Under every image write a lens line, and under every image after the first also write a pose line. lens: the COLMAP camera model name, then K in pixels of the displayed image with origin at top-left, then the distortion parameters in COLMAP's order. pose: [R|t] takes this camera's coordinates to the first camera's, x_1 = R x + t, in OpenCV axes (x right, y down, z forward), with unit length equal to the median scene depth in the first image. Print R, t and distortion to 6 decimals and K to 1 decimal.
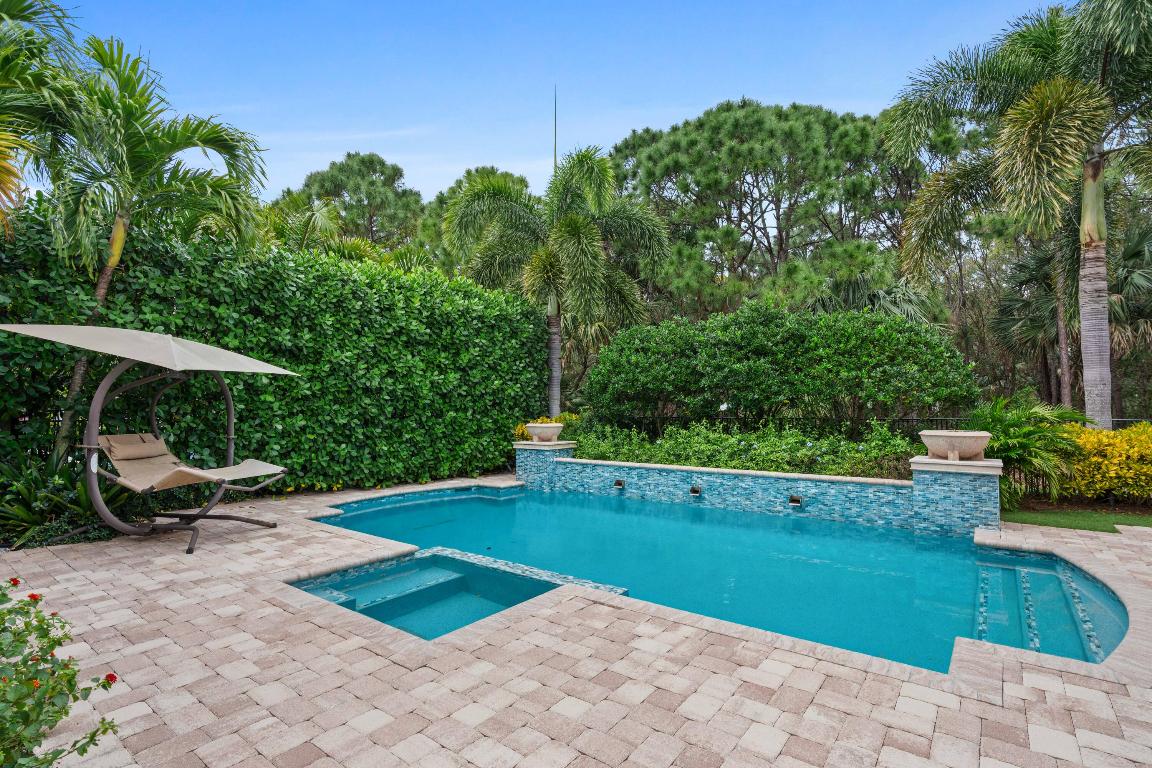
lens RADIAL K [[542.0, 0, 569.9], [0, 542.0, 383.7], [0, 0, 1]] dist [0.000818, 0.001360]
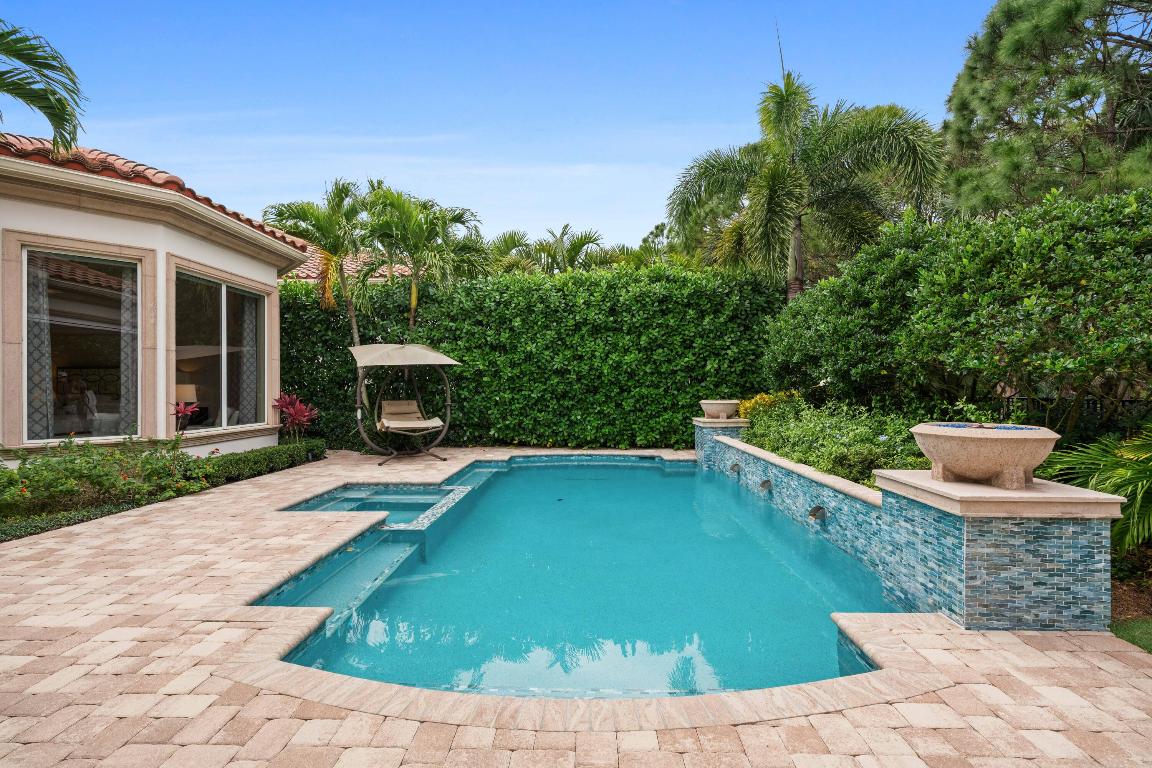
lens RADIAL K [[519.3, 0, 571.3], [0, 519.3, 388.5], [0, 0, 1]] dist [-0.007539, 0.002670]
pose [[0.587067, 0.000518, -0.809538, 0.818680], [0.043026, 0.998566, 0.031841, 0.018208], [0.808394, -0.053524, 0.586203, 0.375154]]
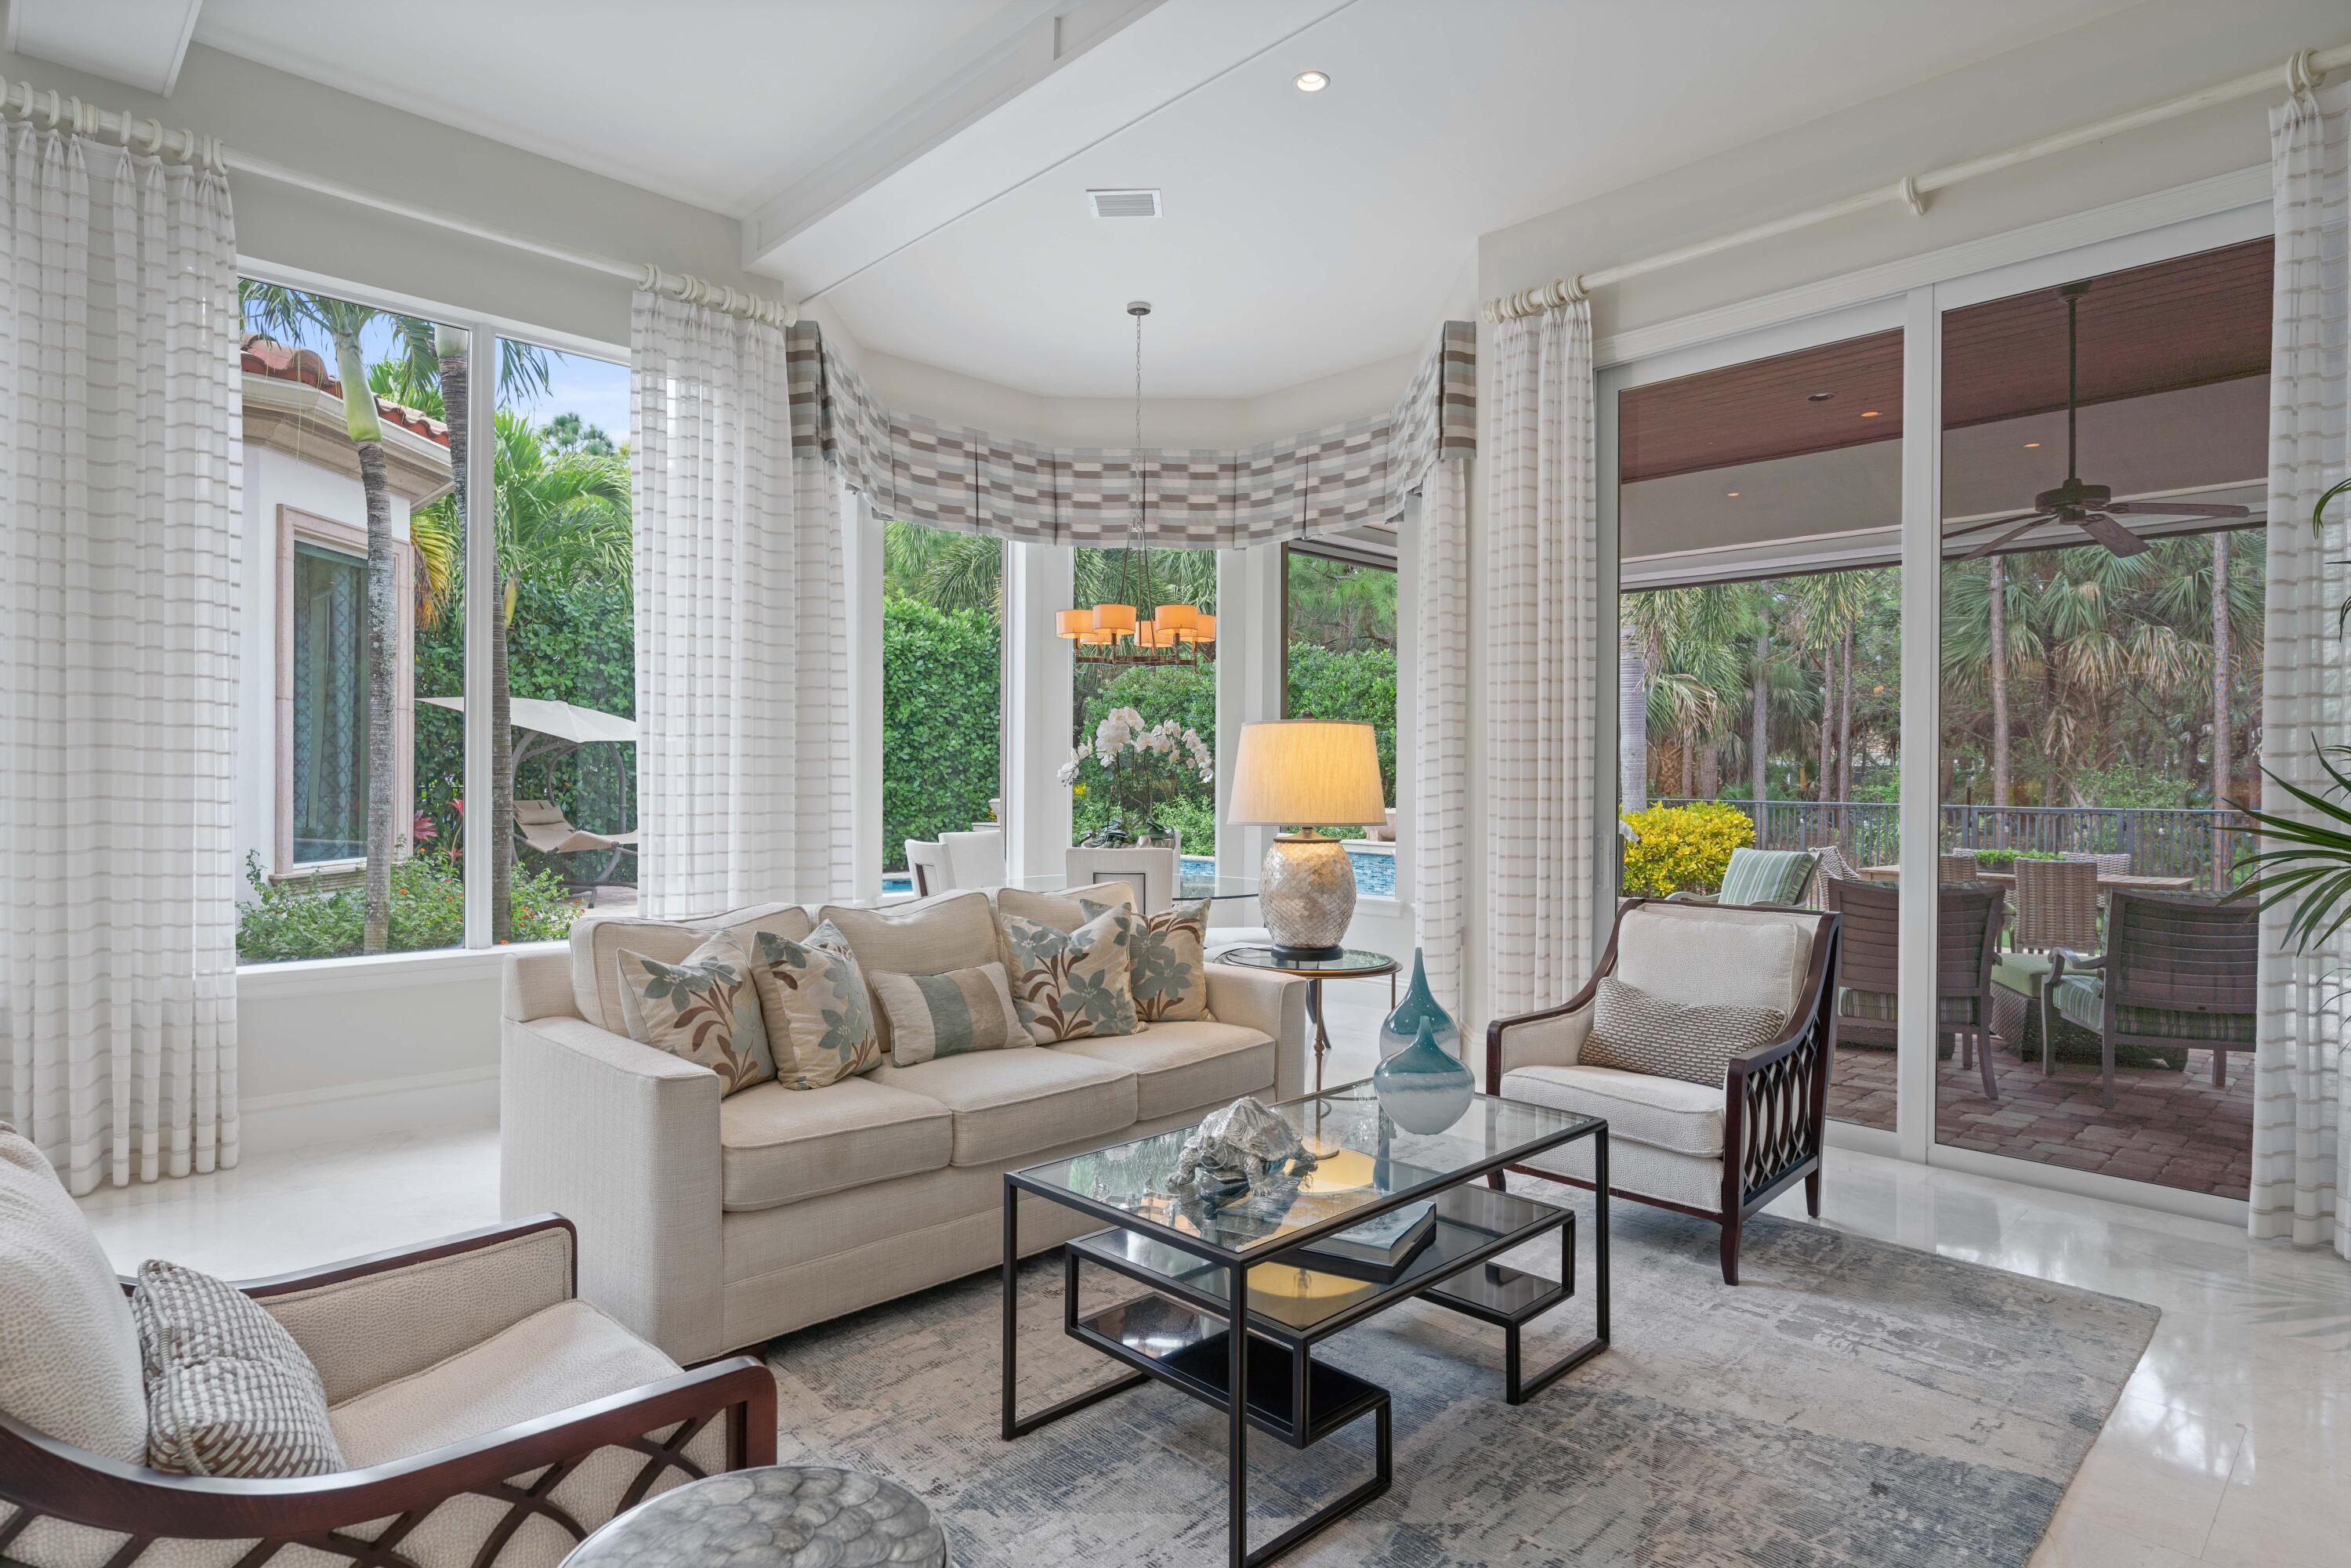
lens RADIAL K [[1265.0, 0, 1170.3], [0, 1265.0, 782.7], [0, 0, 1]] dist [0.000380, -0.000128]
pose [[0.989691, 0.008440, -0.142968, 0.614222], [-0.001303, 0.998752, 0.049937, -0.051877], [0.143211, -0.049236, 0.988467, -1.008138]]
